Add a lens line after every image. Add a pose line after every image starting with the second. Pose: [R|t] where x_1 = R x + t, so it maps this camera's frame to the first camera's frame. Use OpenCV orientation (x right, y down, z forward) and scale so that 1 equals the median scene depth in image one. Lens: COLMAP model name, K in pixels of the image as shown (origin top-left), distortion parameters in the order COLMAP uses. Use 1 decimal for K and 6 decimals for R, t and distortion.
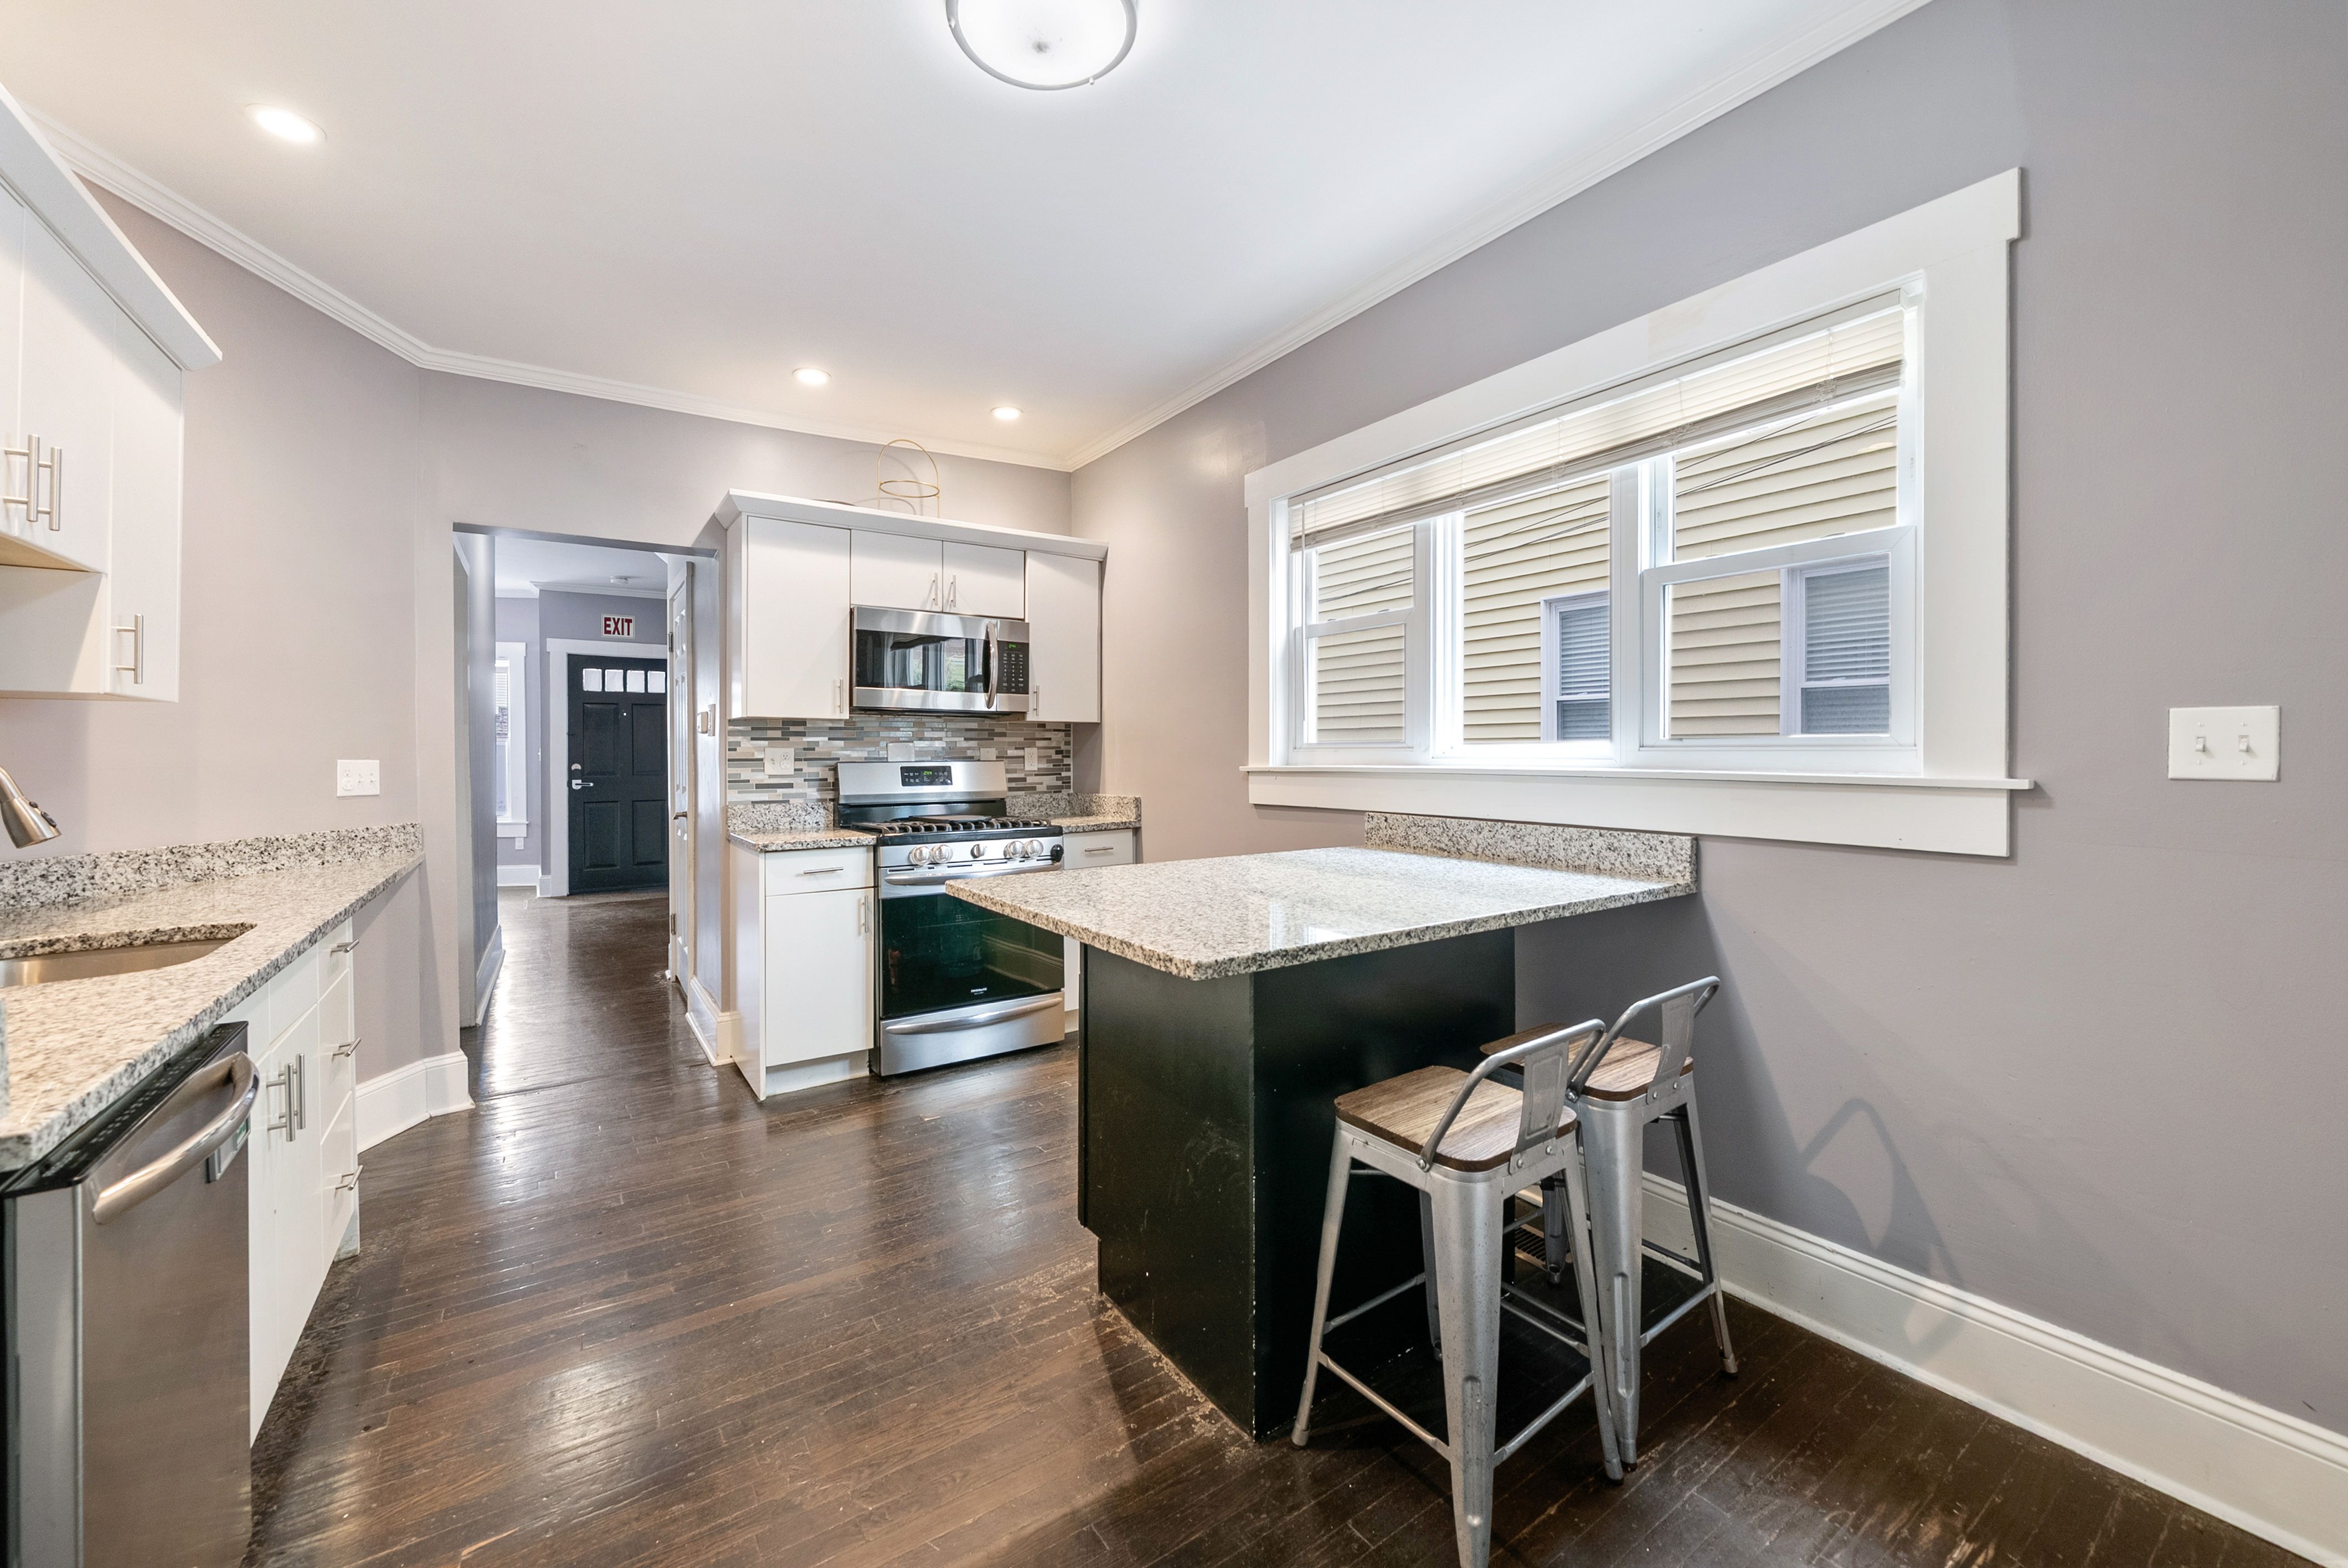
lens RADIAL K [[917.9, 0, 1179.1], [0, 917.9, 758.1], [0, 0, 1]] dist [-0.000154, -0.000104]
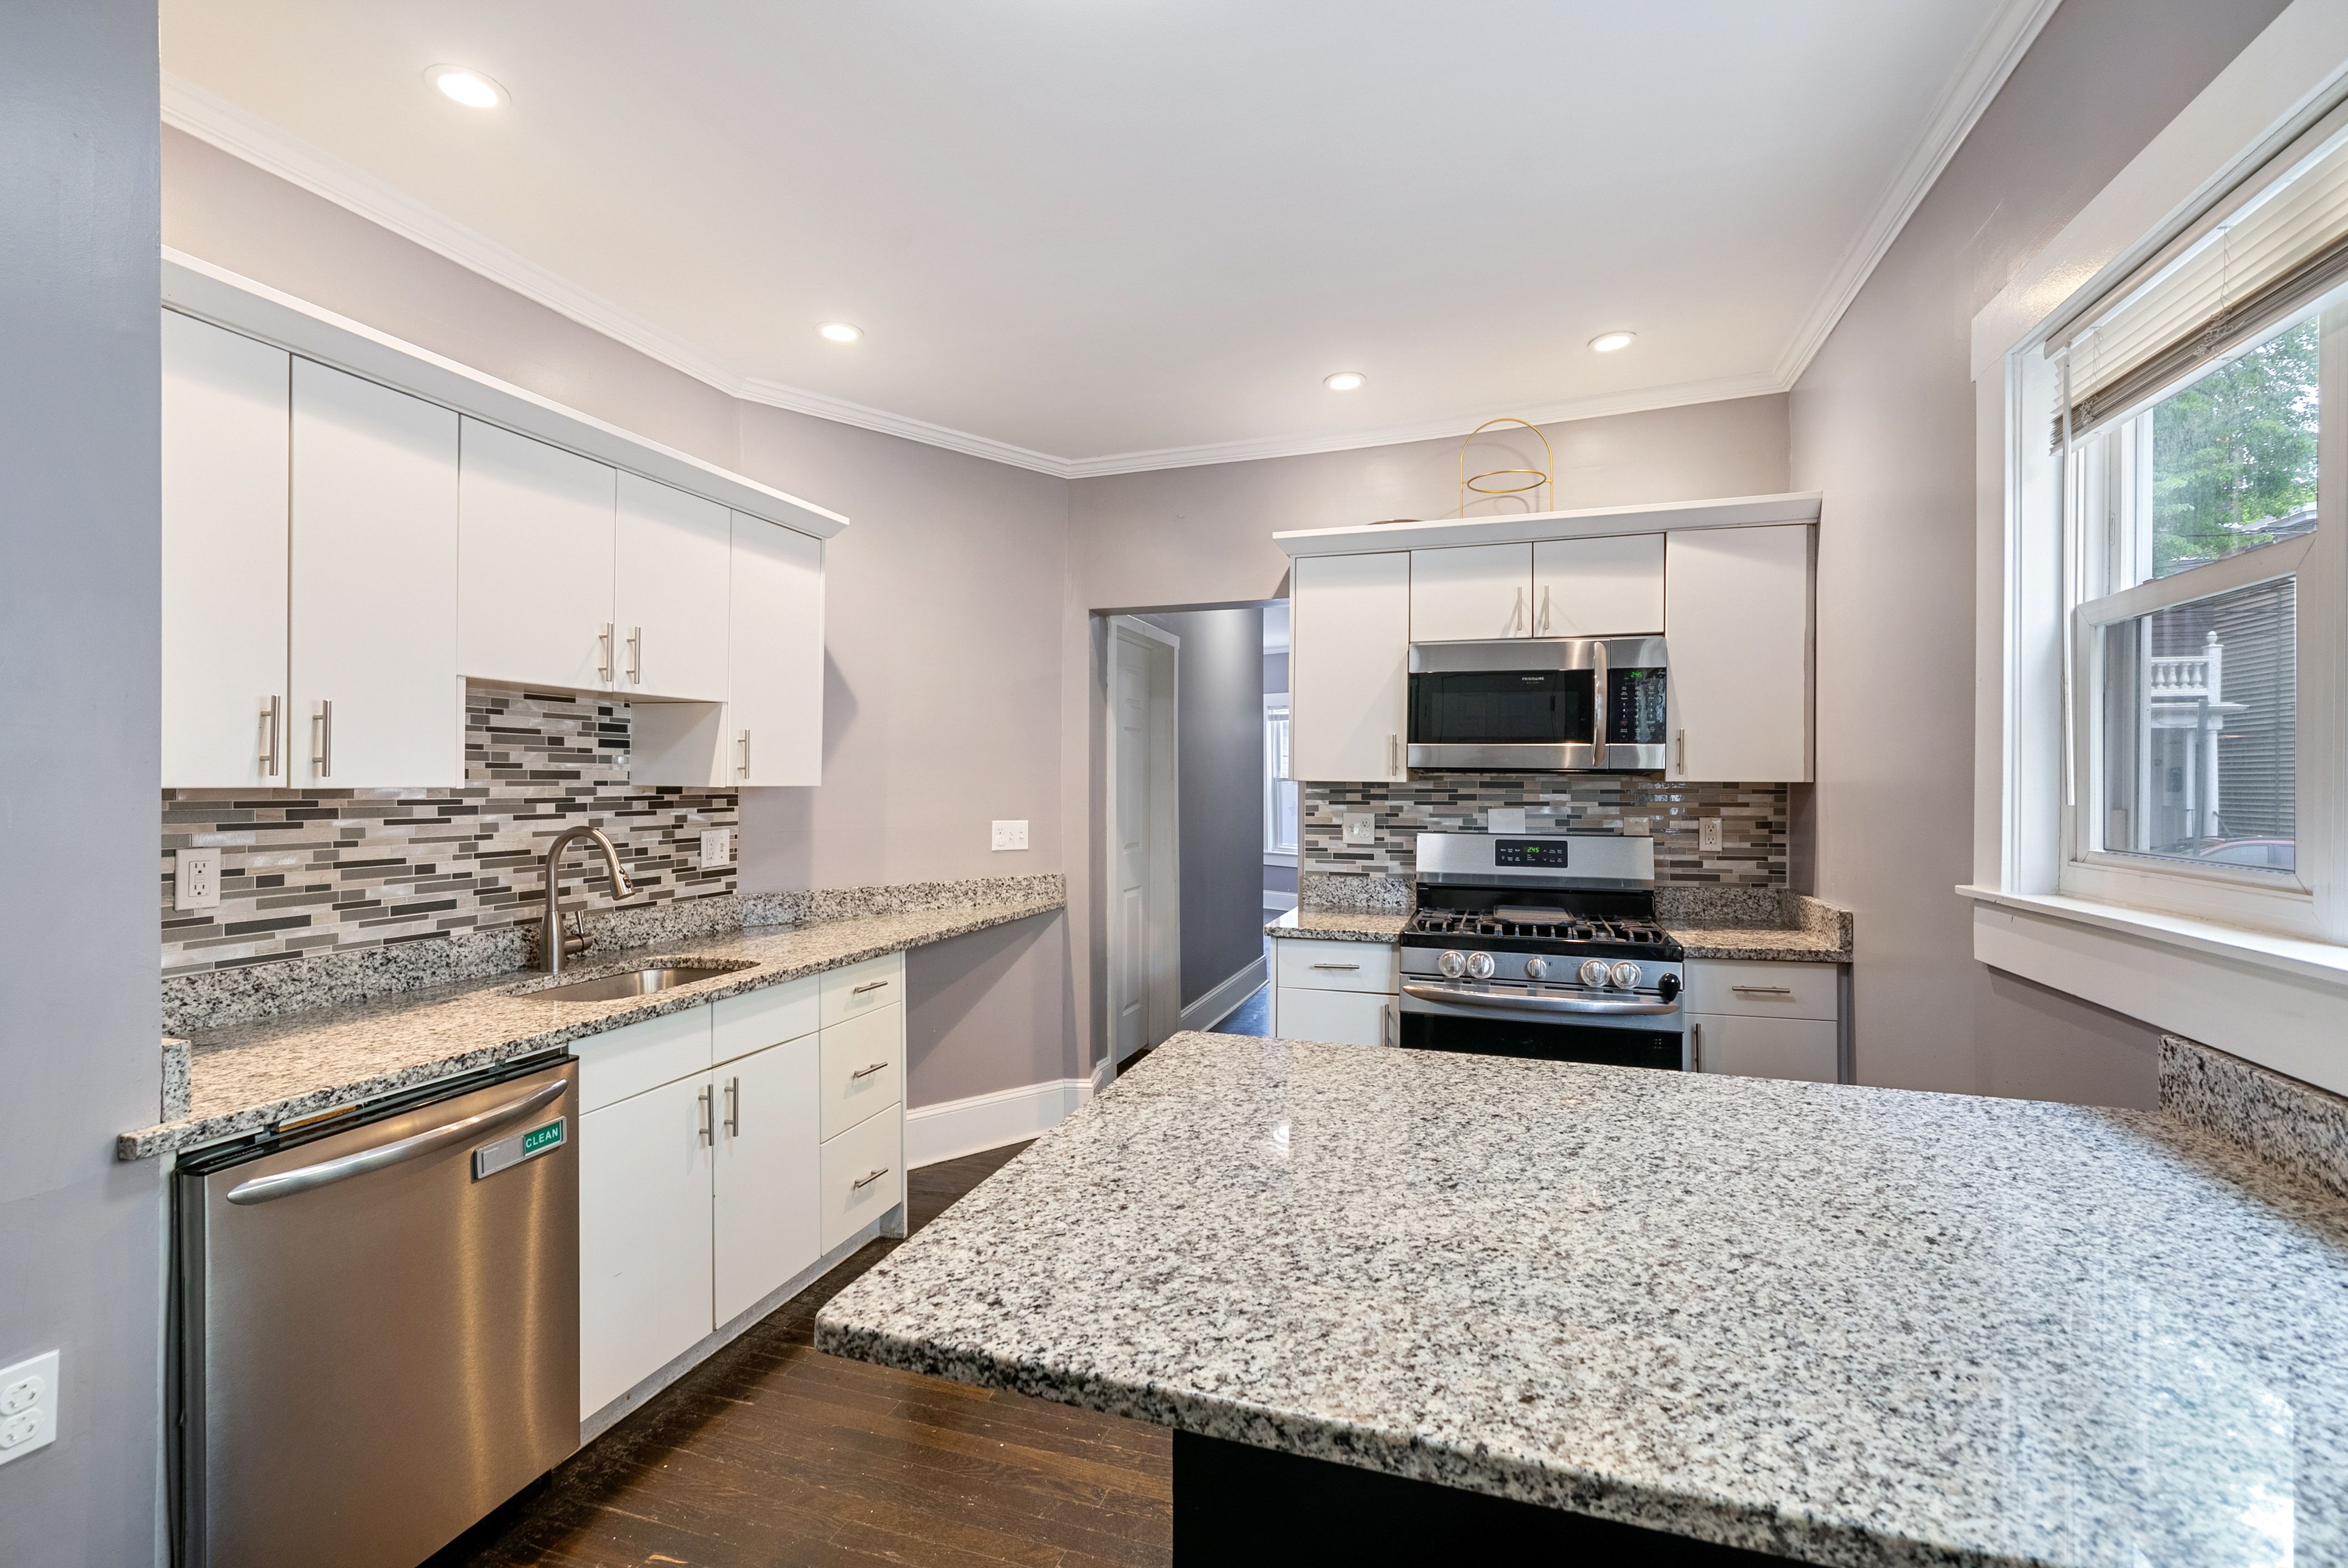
lens RADIAL K [[1020.8, 0, 1174.0], [0, 1020.8, 784.0], [0, 0, 1]] dist [0.000794, 0.000219]
pose [[0.609994, 0.009754, -0.792346, 0.266826], [-0.011309, 0.999930, 0.003604, -0.047476], [0.792325, 0.006762, 0.610061, 0.315114]]
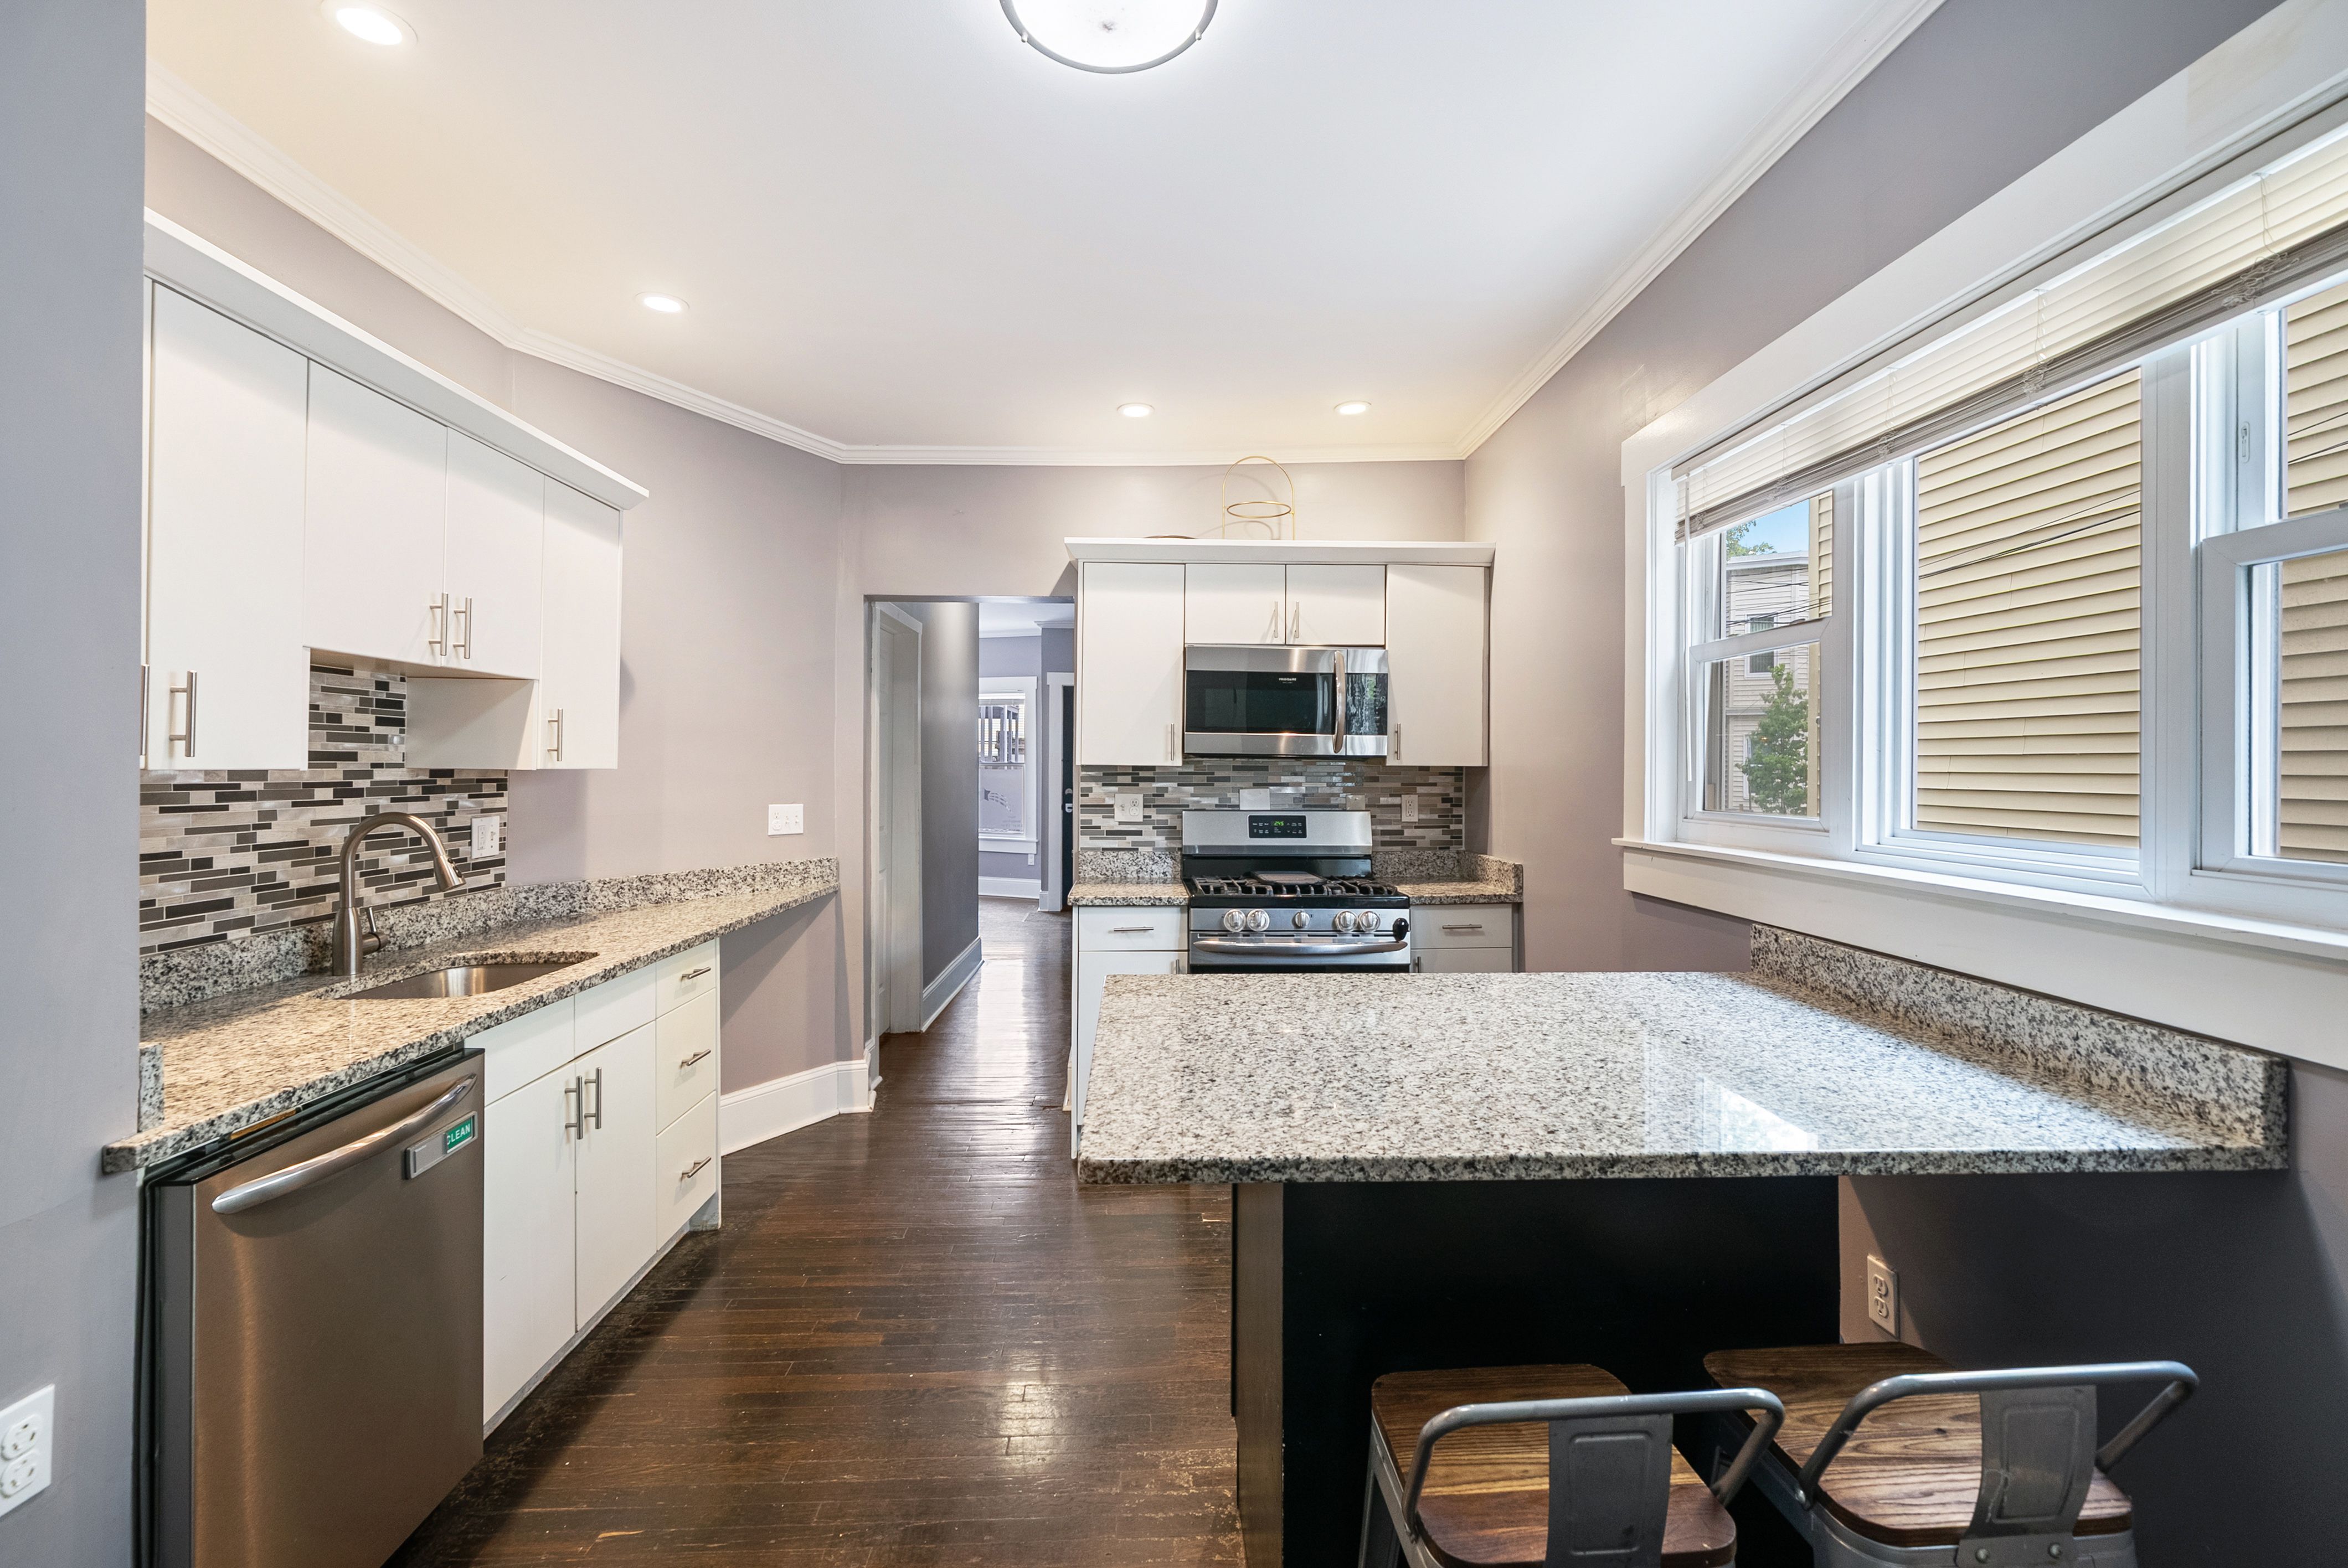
lens RADIAL K [[1032.7, 0, 1181.1], [0, 1032.7, 766.7], [0, 0, 1]] dist [0.000837, 0.000281]
pose [[0.848939, 0.008567, -0.528421, 0.221486], [-0.012009, 0.999923, -0.003082, -0.043718], [0.528354, 0.008962, 0.848977, 0.119316]]
